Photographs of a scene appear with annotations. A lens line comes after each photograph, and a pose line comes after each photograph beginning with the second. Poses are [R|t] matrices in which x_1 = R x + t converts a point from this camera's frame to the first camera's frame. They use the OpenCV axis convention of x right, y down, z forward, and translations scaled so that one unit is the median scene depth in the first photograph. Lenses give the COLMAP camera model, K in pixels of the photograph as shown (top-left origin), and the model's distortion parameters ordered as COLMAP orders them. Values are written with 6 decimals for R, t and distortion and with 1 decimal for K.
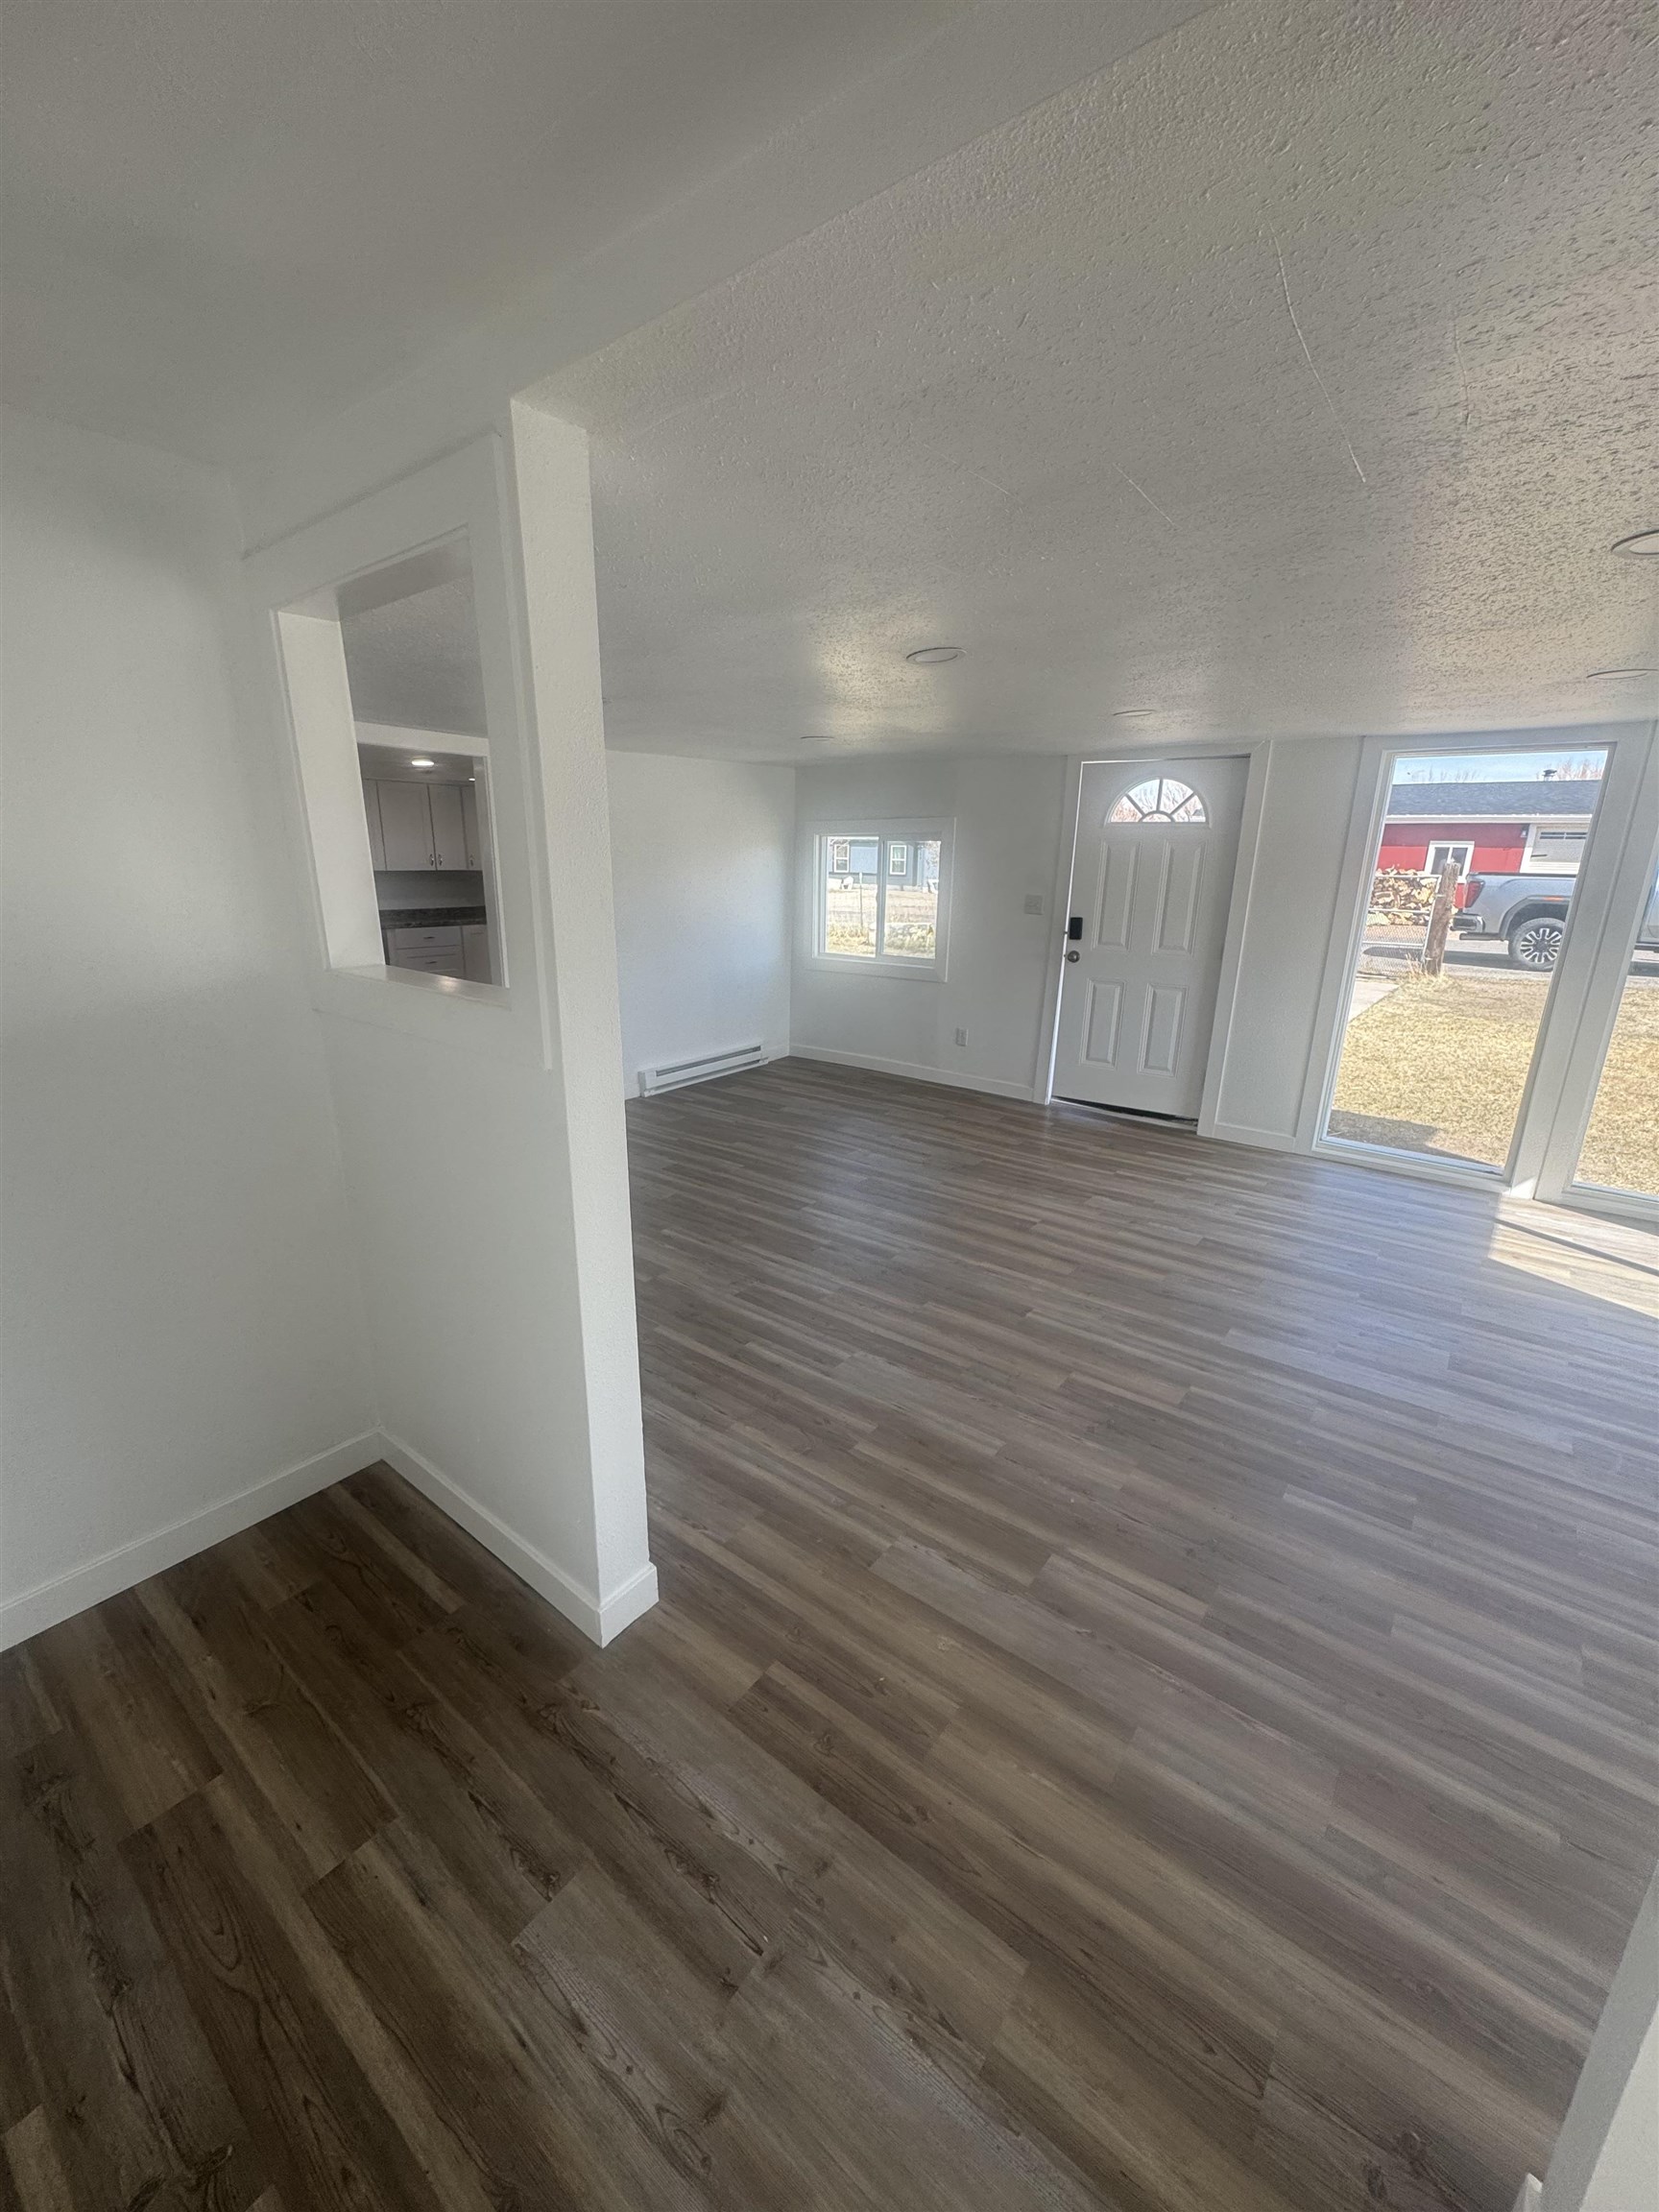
lens RADIAL K [[884.5, 0, 829.5], [0, 884.5, 1106.0], [0, 0, 1]] dist [0.000480, -0.000174]
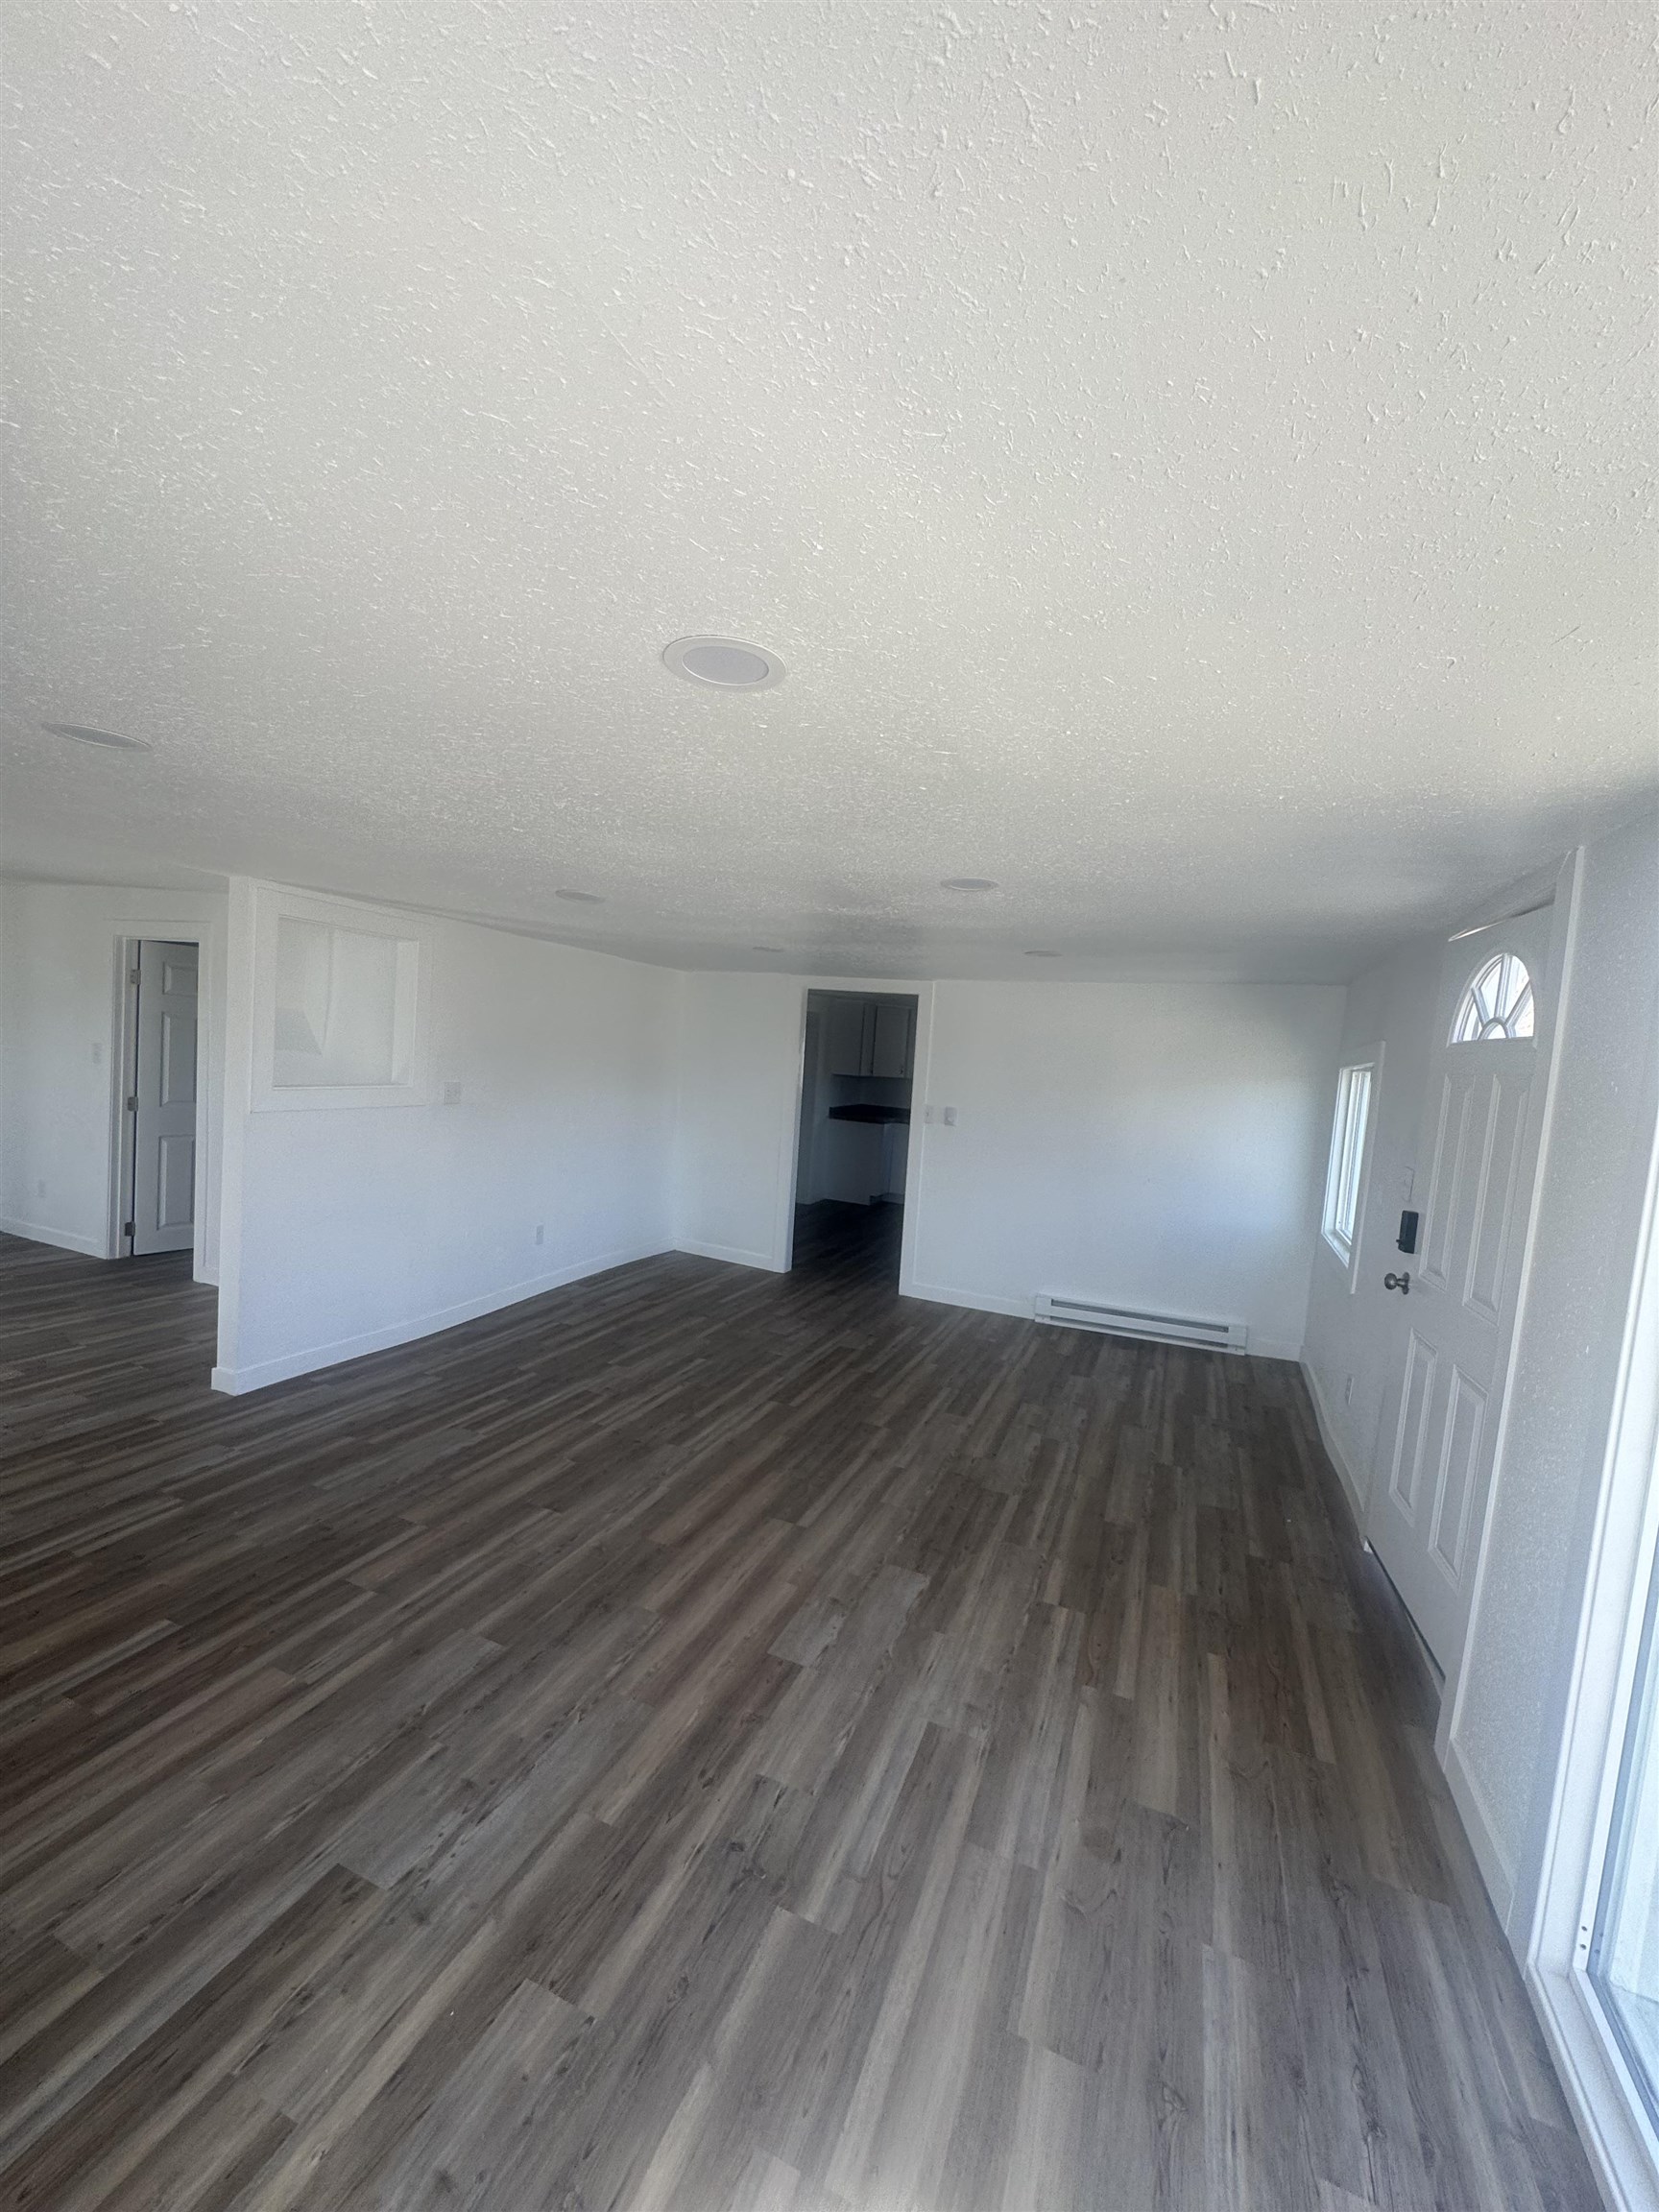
lens RADIAL K [[884.5, 0, 829.5], [0, 884.5, 1106.0], [0, 0, 1]] dist [0.000480, -0.000174]
pose [[0.265010, 0.061601, -0.962276, 0.932001], [-0.323327, 0.945858, -0.028494, -0.193079], [0.908421, 0.318681, 0.270579, 0.684351]]
